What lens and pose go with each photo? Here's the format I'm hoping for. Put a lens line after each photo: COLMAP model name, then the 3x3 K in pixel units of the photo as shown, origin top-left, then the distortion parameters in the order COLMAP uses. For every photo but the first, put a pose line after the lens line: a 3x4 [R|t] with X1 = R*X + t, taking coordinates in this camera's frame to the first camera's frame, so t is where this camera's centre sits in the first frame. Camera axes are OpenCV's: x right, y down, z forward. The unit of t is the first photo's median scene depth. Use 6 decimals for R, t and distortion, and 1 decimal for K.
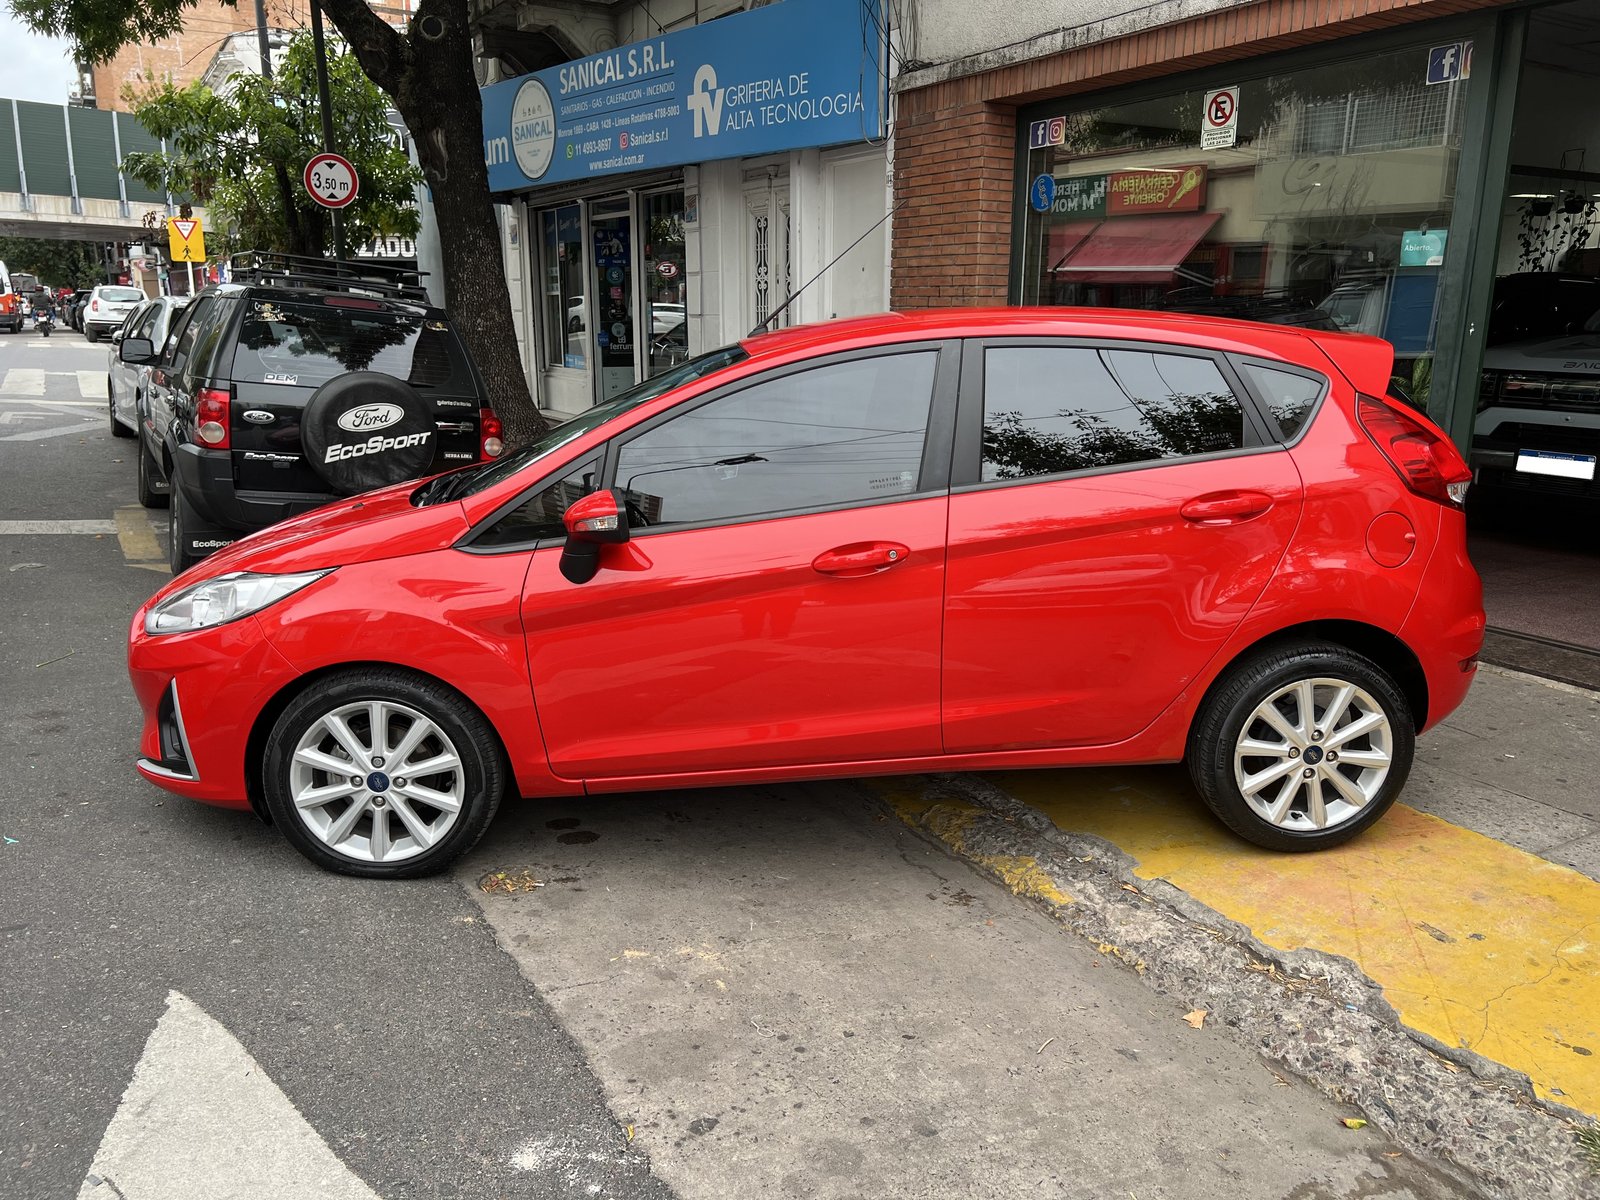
lens RADIAL K [[1203.5, 0, 814.2], [0, 1203.5, 600.7], [0, 0, 1]] dist [0.049090, -0.056678]
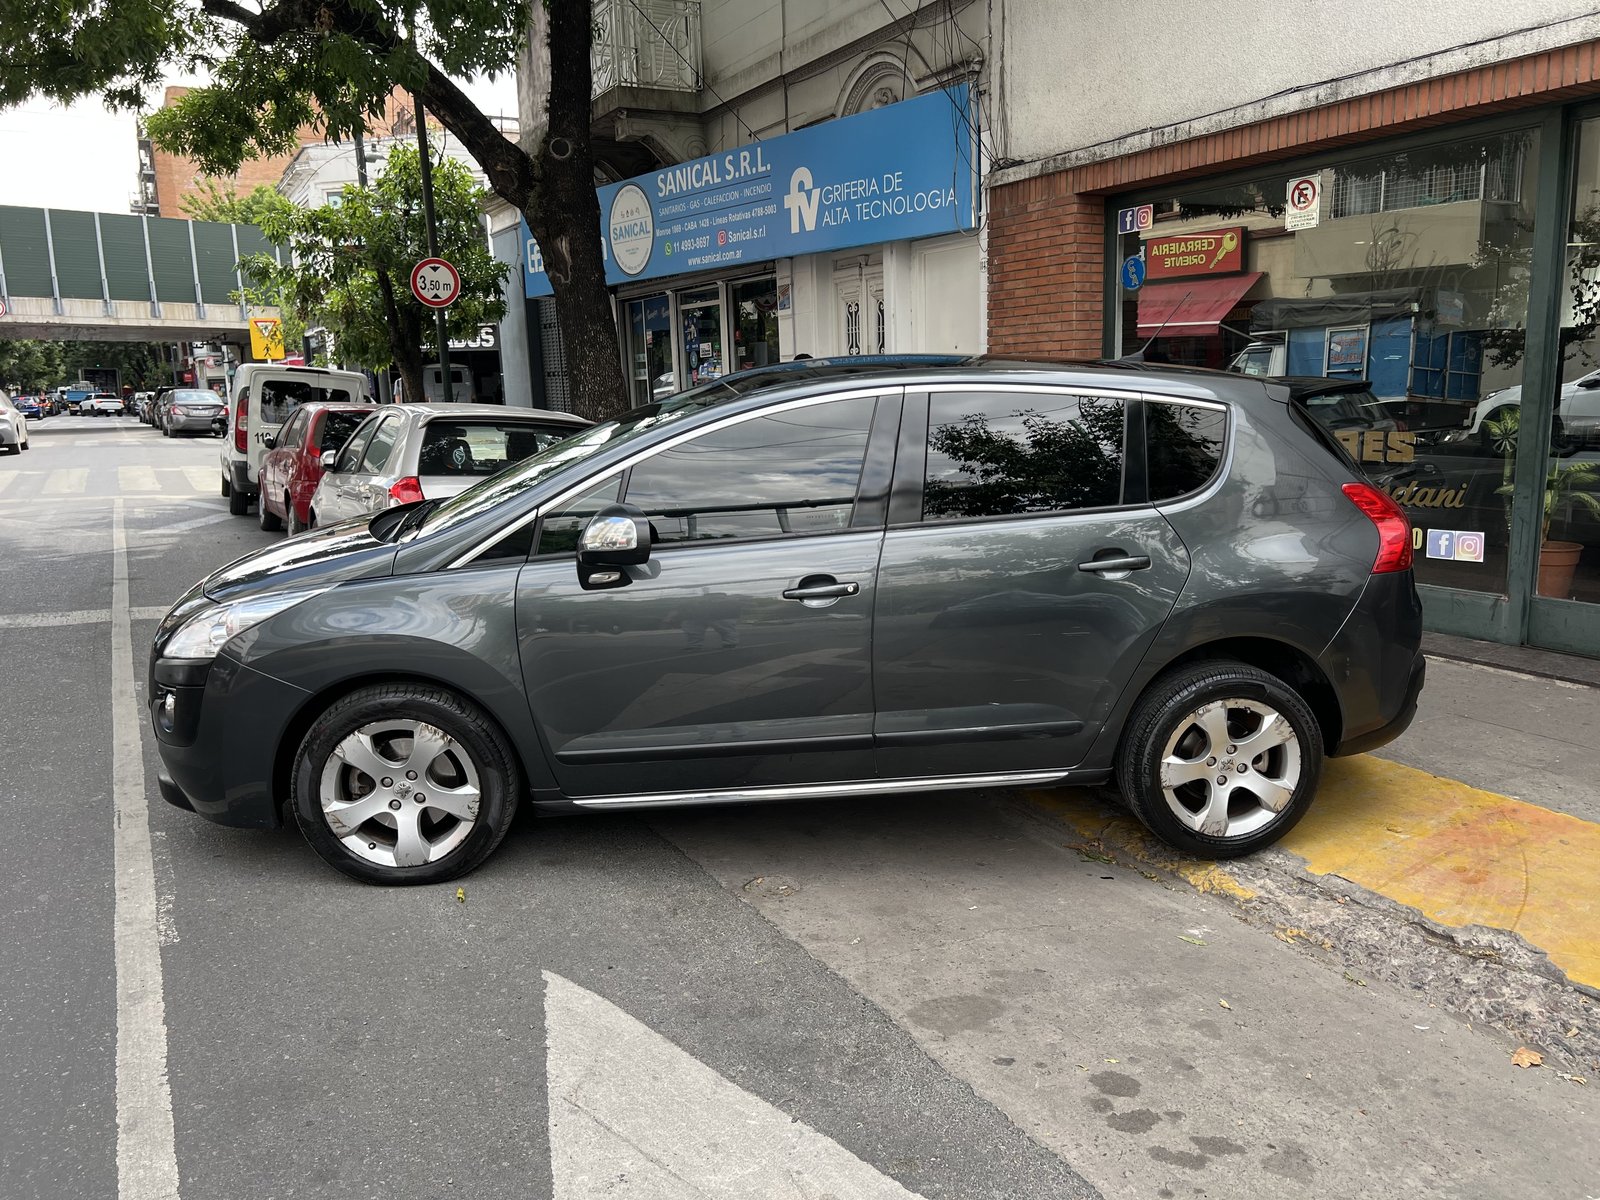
lens RADIAL K [[1201.2, 0, 812.8], [0, 1201.2, 604.8], [0, 0, 1]] dist [0.045749, -0.046650]
pose [[0.998911, -0.032545, -0.033417, -0.061299], [0.030792, 0.998188, -0.051700, 0.007211], [0.035039, 0.050614, 0.998103, -0.068201]]
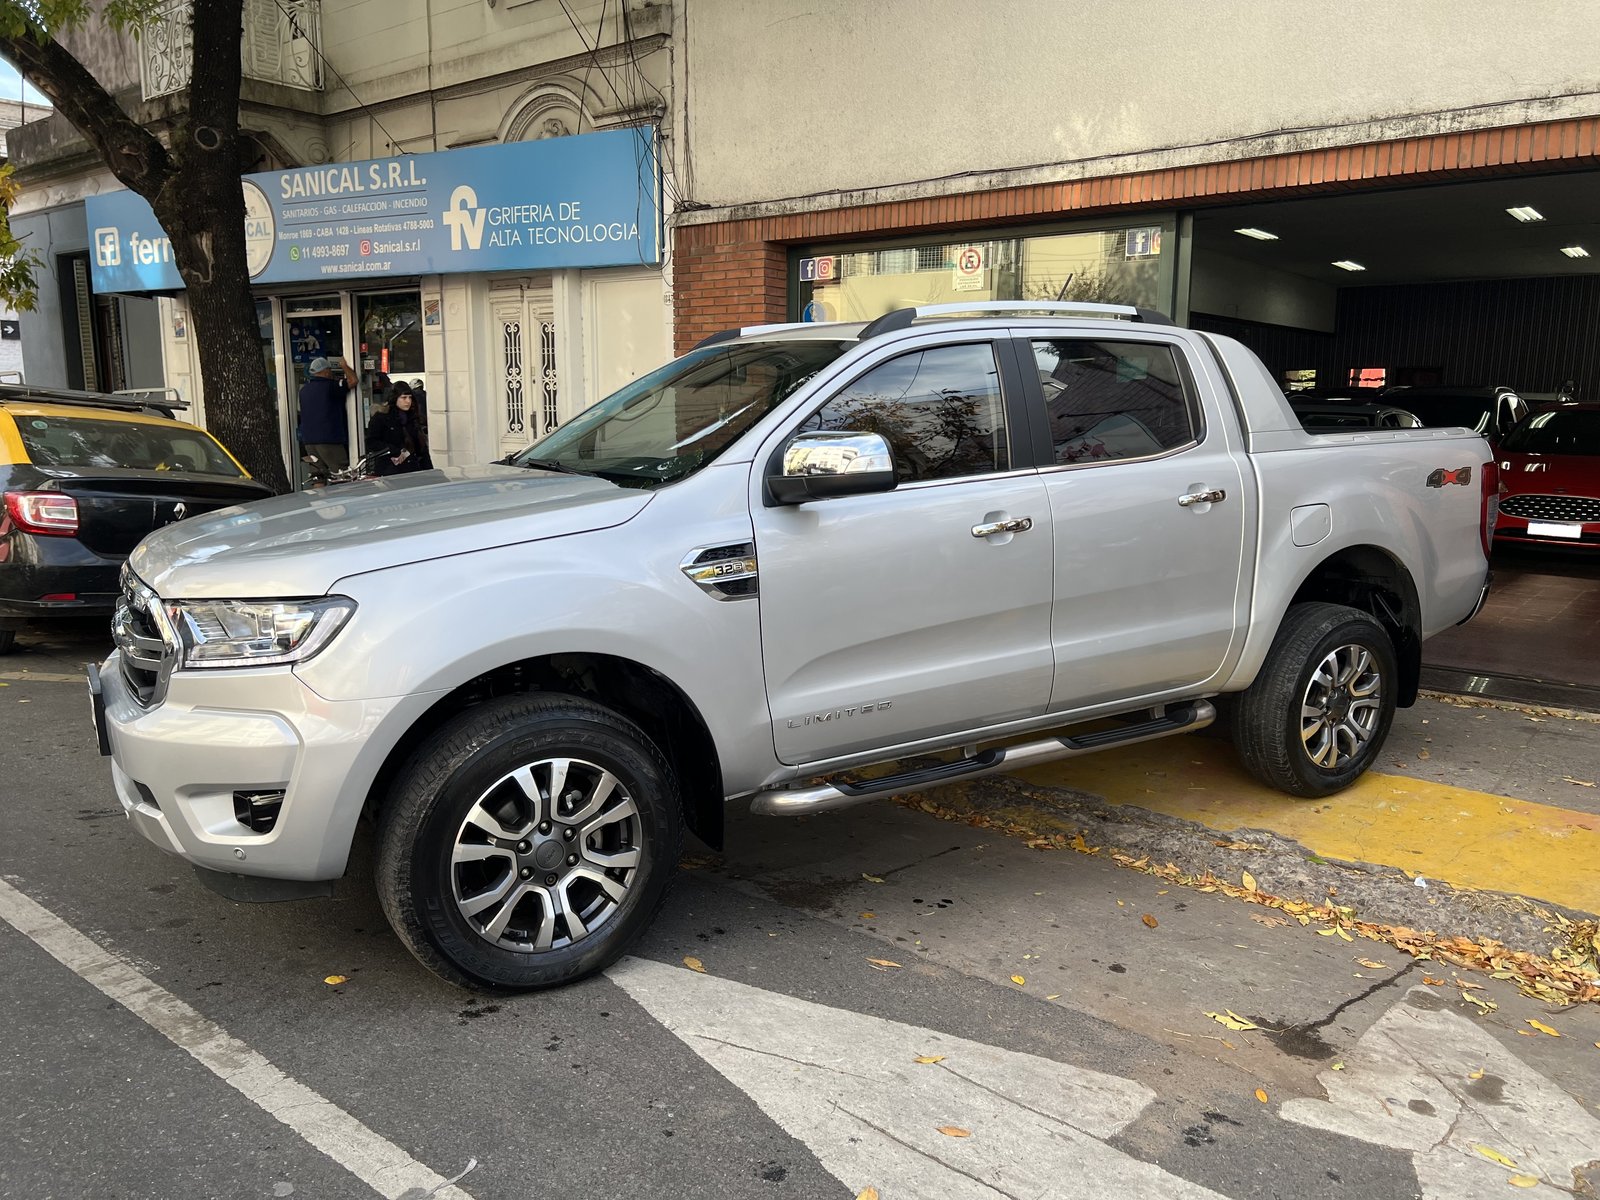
lens RADIAL K [[1204.3, 0, 804.0], [0, 1204.3, 604.7], [0, 0, 1]] dist [0.043451, -0.043123]
pose [[0.938517, -0.057186, 0.340464, -0.213135], [0.080314, 0.995294, -0.054216, 0.014494], [-0.335761, 0.078226, 0.938693, -0.096949]]
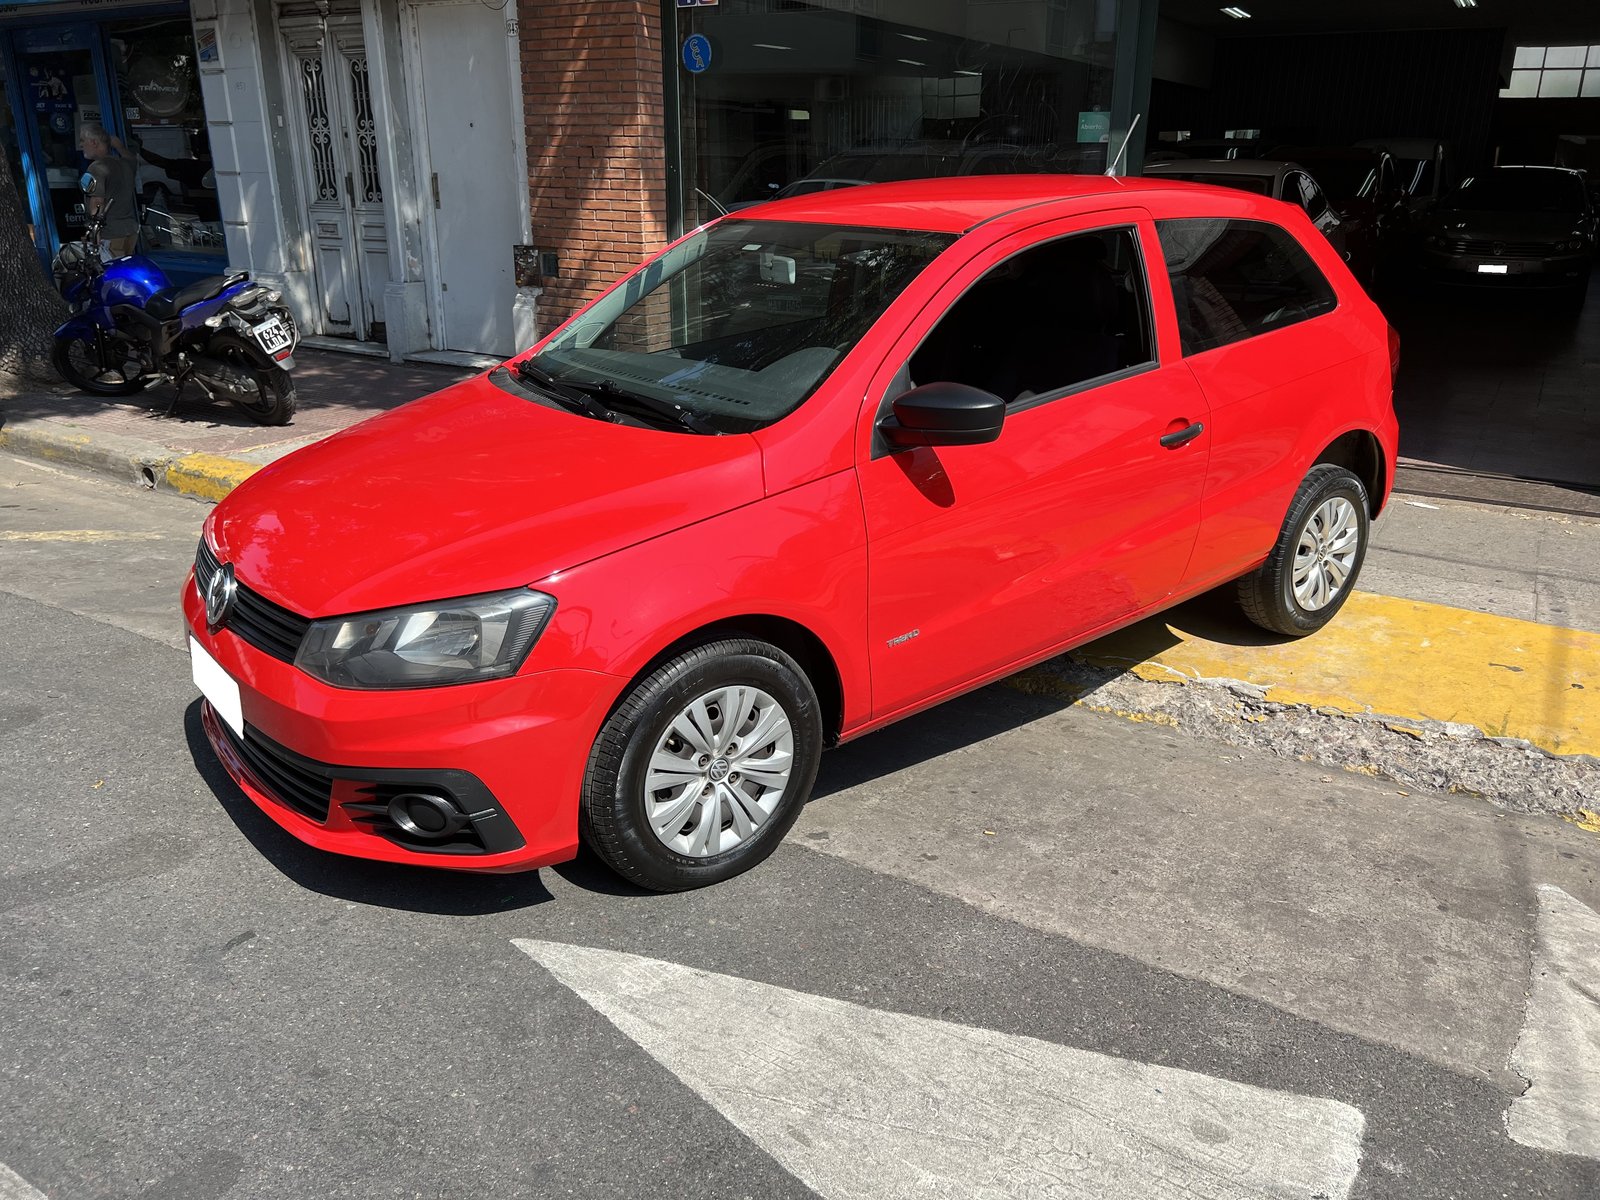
lens RADIAL K [[1211.4, 0, 817.3], [0, 1211.4, 585.4], [0, 0, 1]] dist [0.048790, -0.063760]
pose [[0.879737, -0.153975, 0.449838, -0.211187], [0.108686, 0.986185, 0.125005, -0.013274], [-0.462872, -0.061081, 0.884318, 0.021677]]
